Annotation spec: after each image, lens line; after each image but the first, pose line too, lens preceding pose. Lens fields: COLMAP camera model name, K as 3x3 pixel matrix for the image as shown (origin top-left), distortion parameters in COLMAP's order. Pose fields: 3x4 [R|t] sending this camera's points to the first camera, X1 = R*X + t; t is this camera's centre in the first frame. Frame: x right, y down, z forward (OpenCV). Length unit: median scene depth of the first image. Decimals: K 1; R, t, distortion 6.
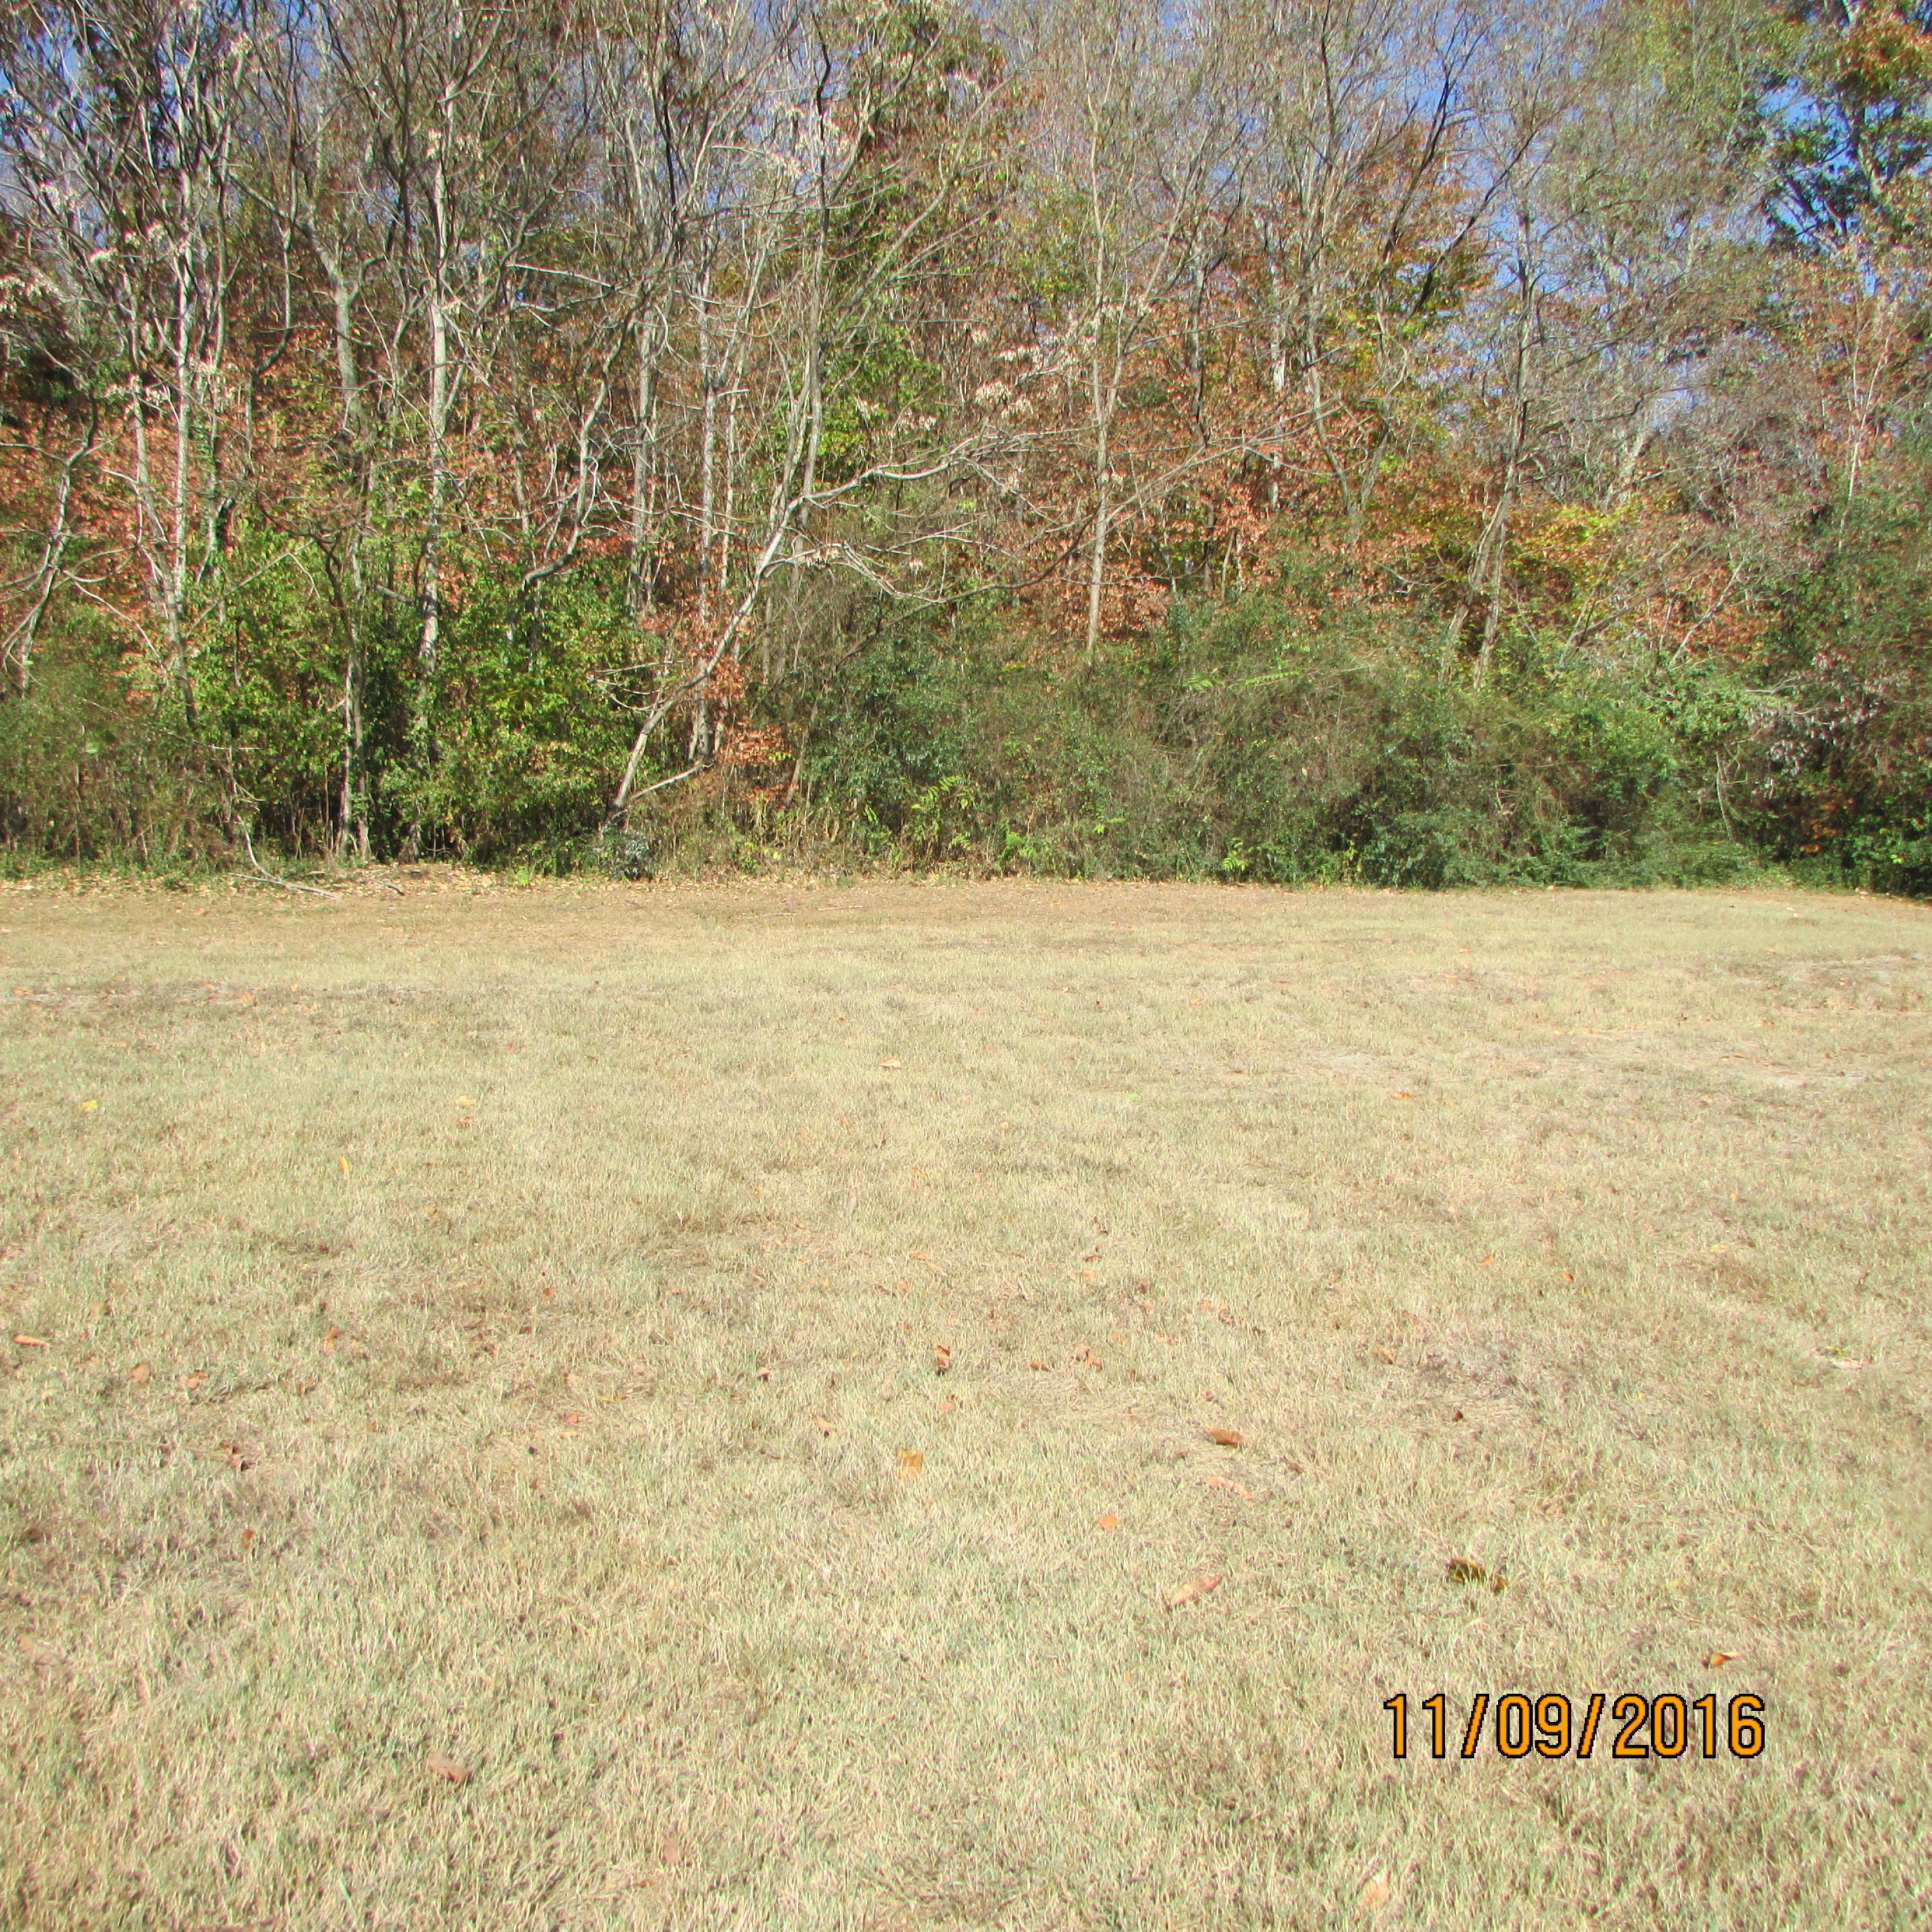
lens RADIAL K [[1847.5, 0, 954.1], [0, 1847.5, 986.2], [0, 0, 1]] dist [-0.021647, -0.010723]
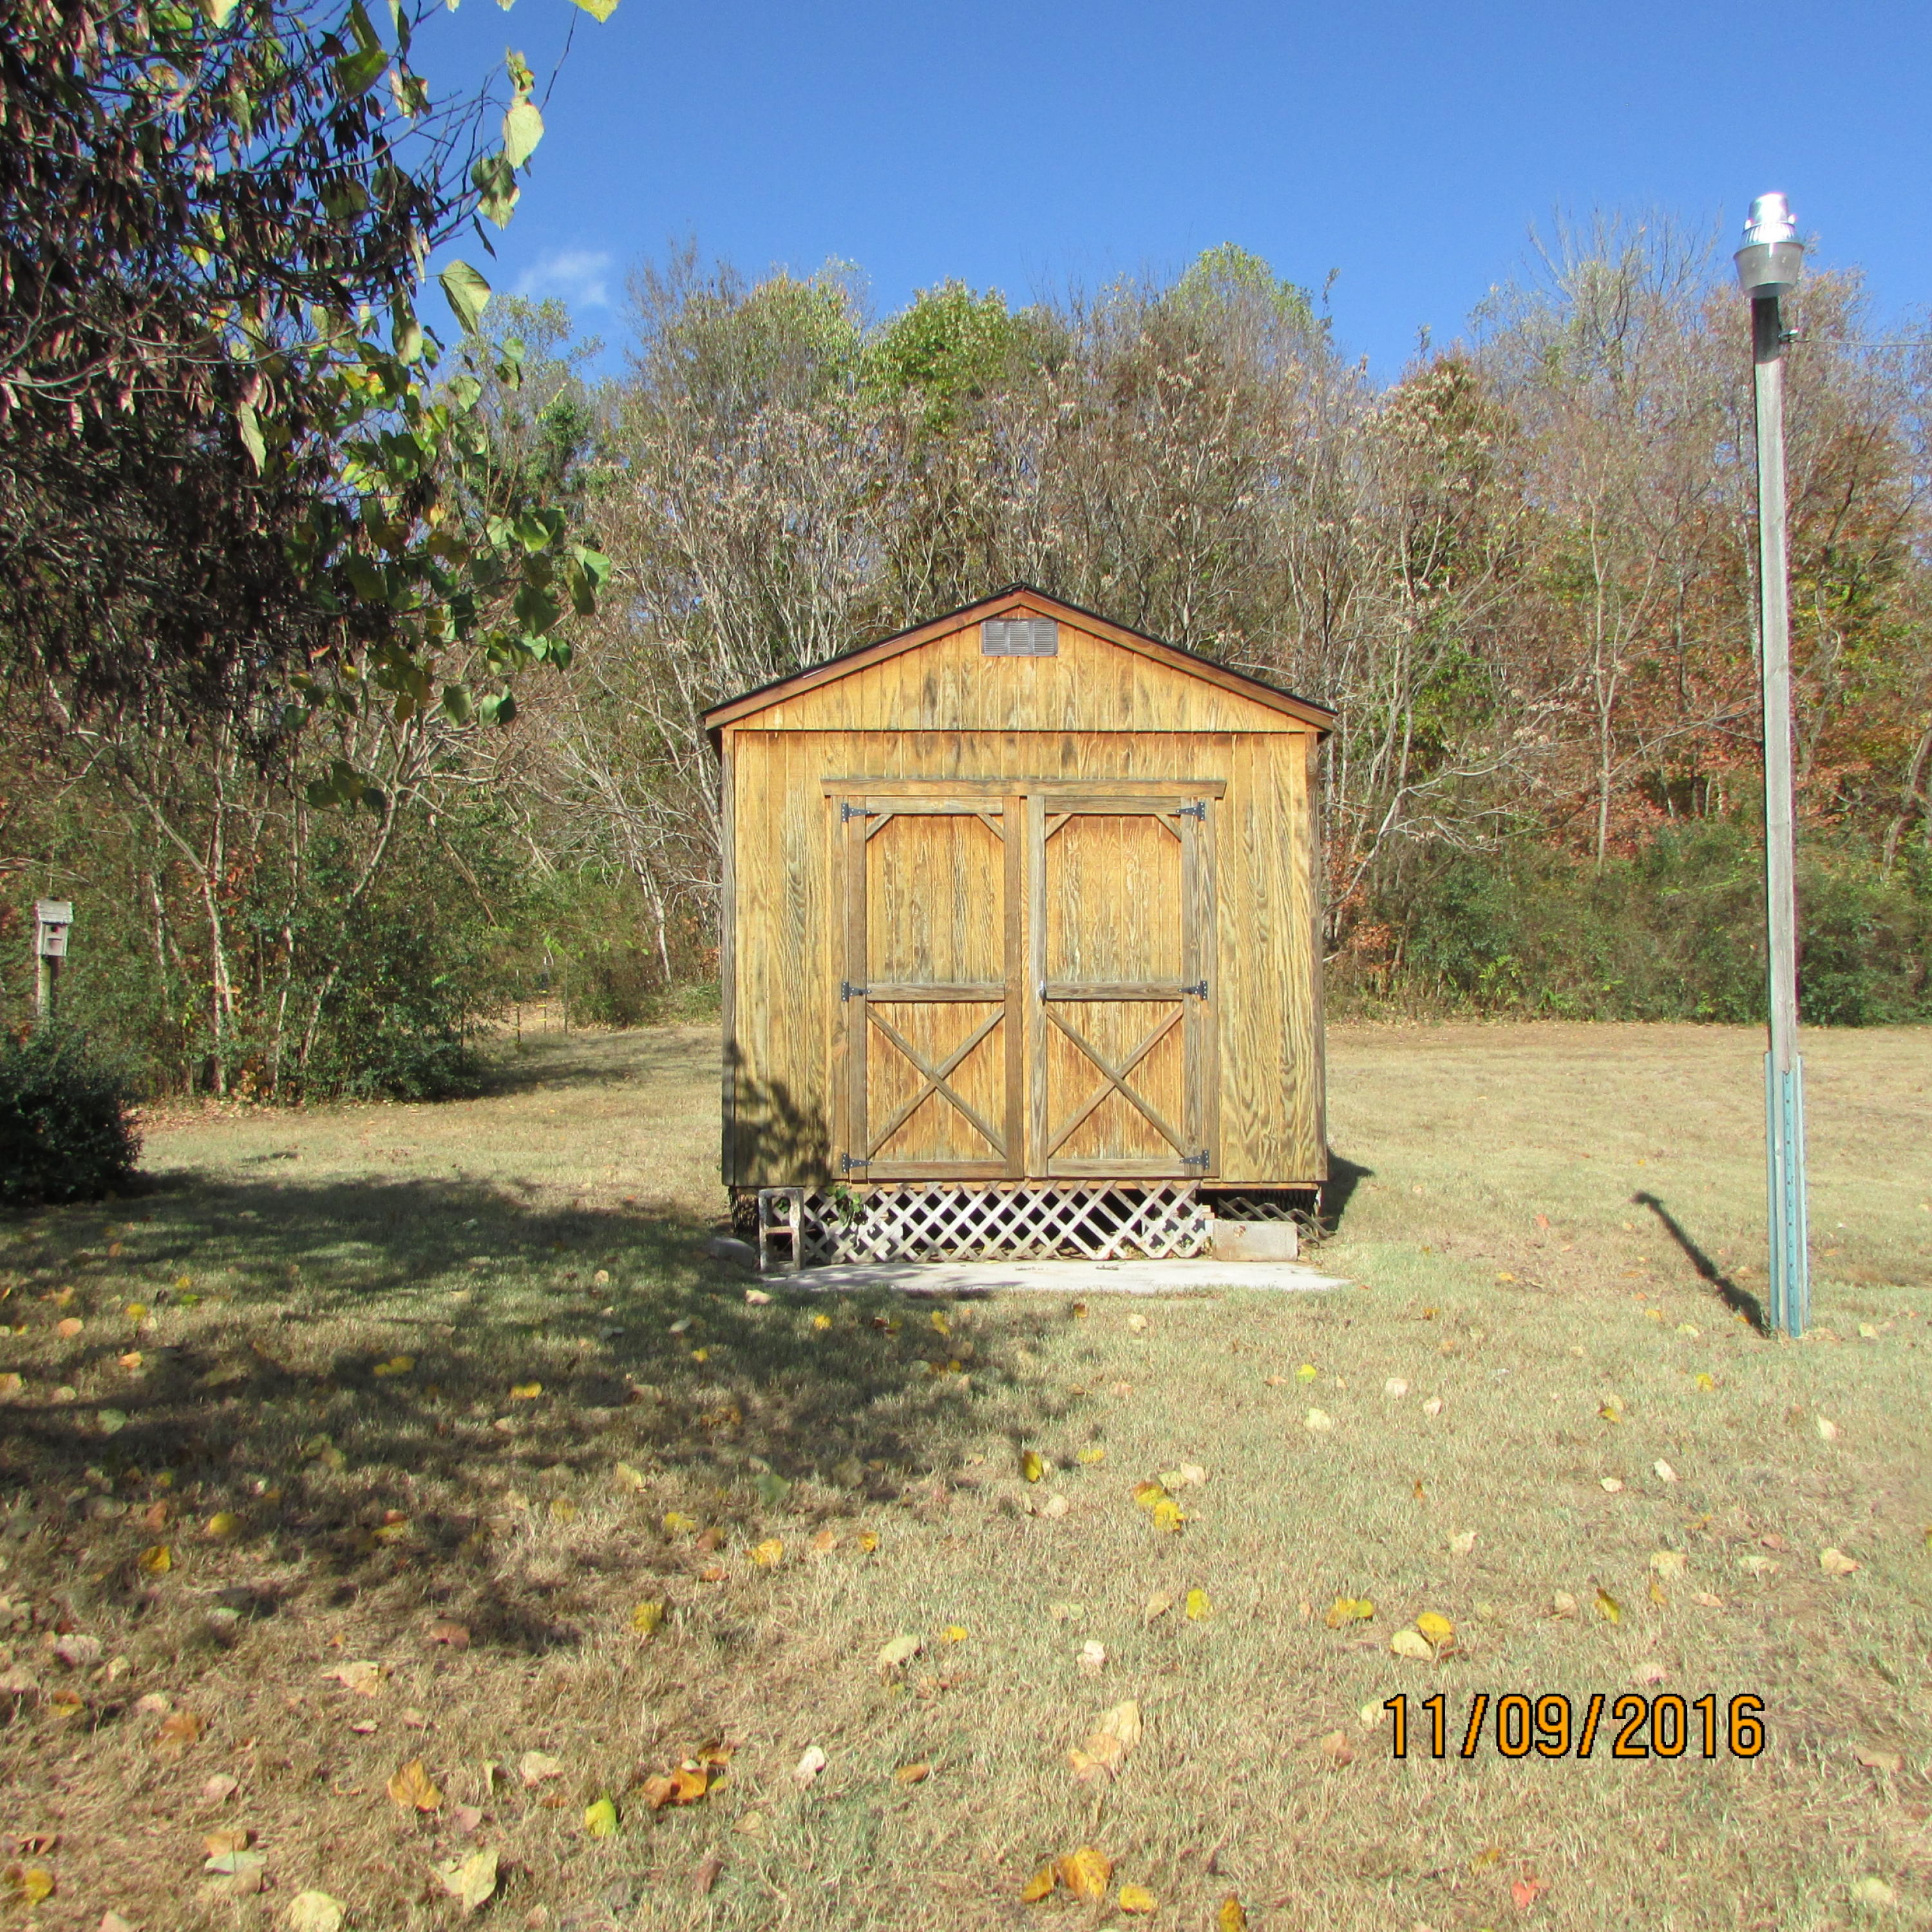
lens RADIAL K [[1847.5, 0, 954.1], [0, 1847.5, 986.2], [0, 0, 1]] dist [-0.021647, -0.010723]
pose [[0.961267, -0.013863, -0.275269, -0.018342], [-0.009620, 0.996438, -0.083775, 0.043529], [0.275450, 0.083178, 0.957710, -0.573661]]
